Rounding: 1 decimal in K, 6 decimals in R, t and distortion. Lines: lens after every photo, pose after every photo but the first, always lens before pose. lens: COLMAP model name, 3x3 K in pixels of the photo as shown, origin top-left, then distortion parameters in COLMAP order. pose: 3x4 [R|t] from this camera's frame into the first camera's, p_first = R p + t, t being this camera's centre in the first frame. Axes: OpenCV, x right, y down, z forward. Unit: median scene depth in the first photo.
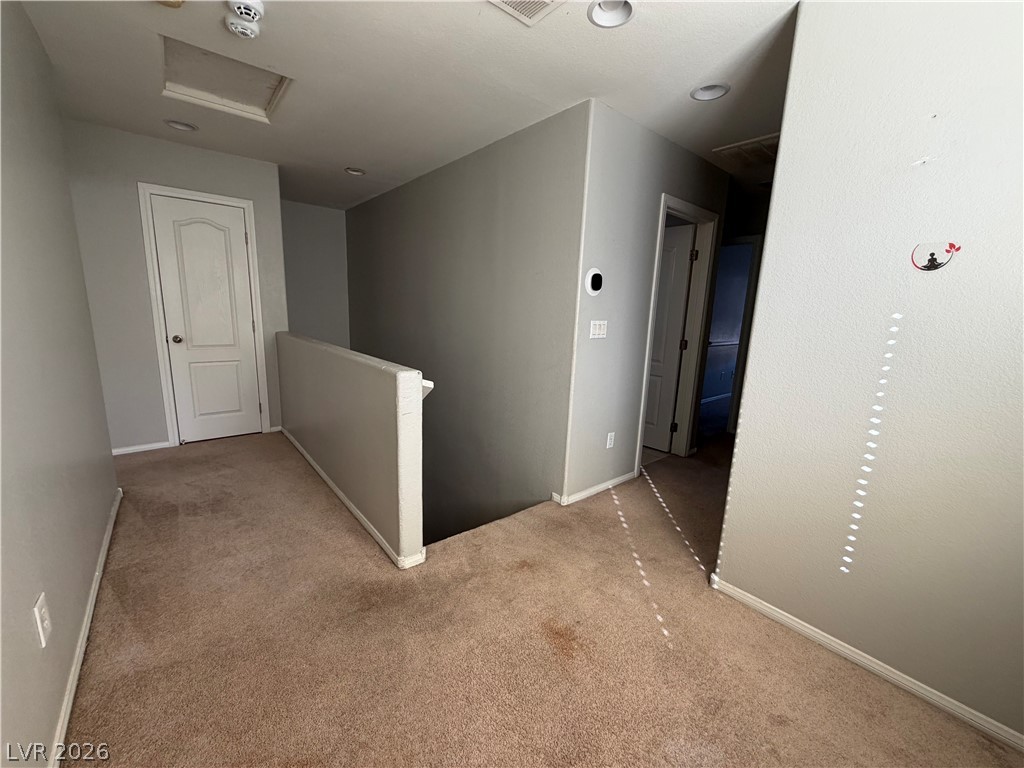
lens RADIAL K [[408.0, 0, 509.5], [0, 408.0, 385.0], [0, 0, 1]] dist [0.000550, -0.000147]
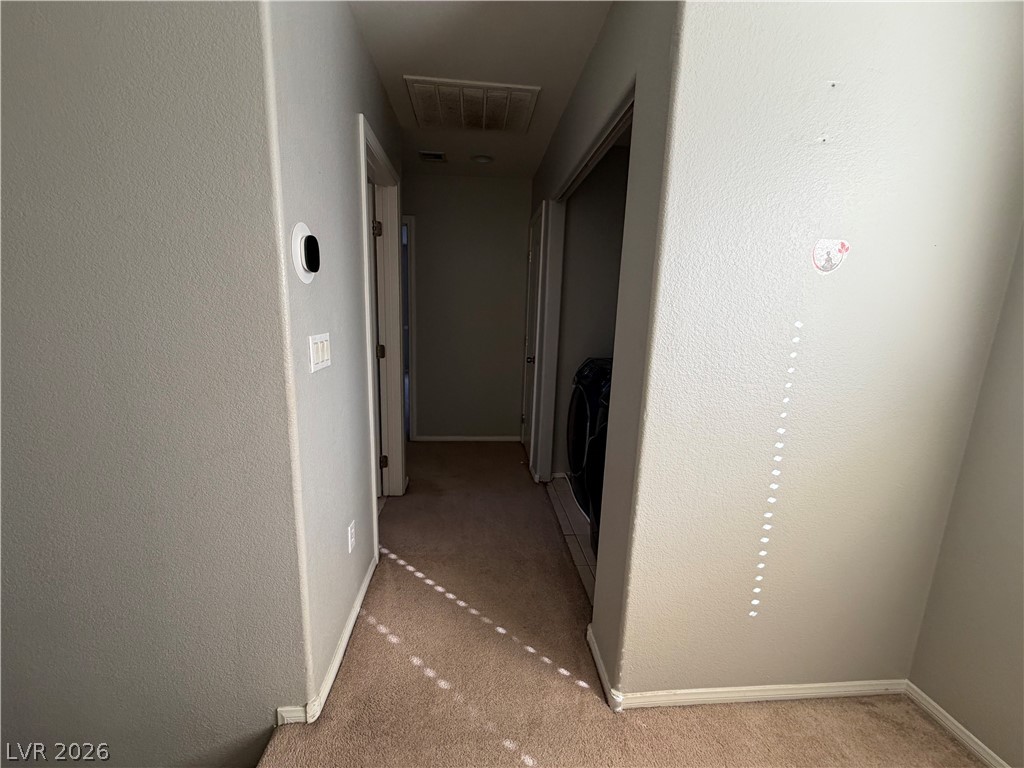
lens RADIAL K [[408.0, 0, 509.5], [0, 408.0, 385.0], [0, 0, 1]] dist [0.000550, -0.000147]
pose [[0.575060, -0.171432, 0.799948, -0.055952], [0.143124, 0.983801, 0.107945, -0.122639], [-0.805494, 0.052417, 0.590281, 0.549307]]
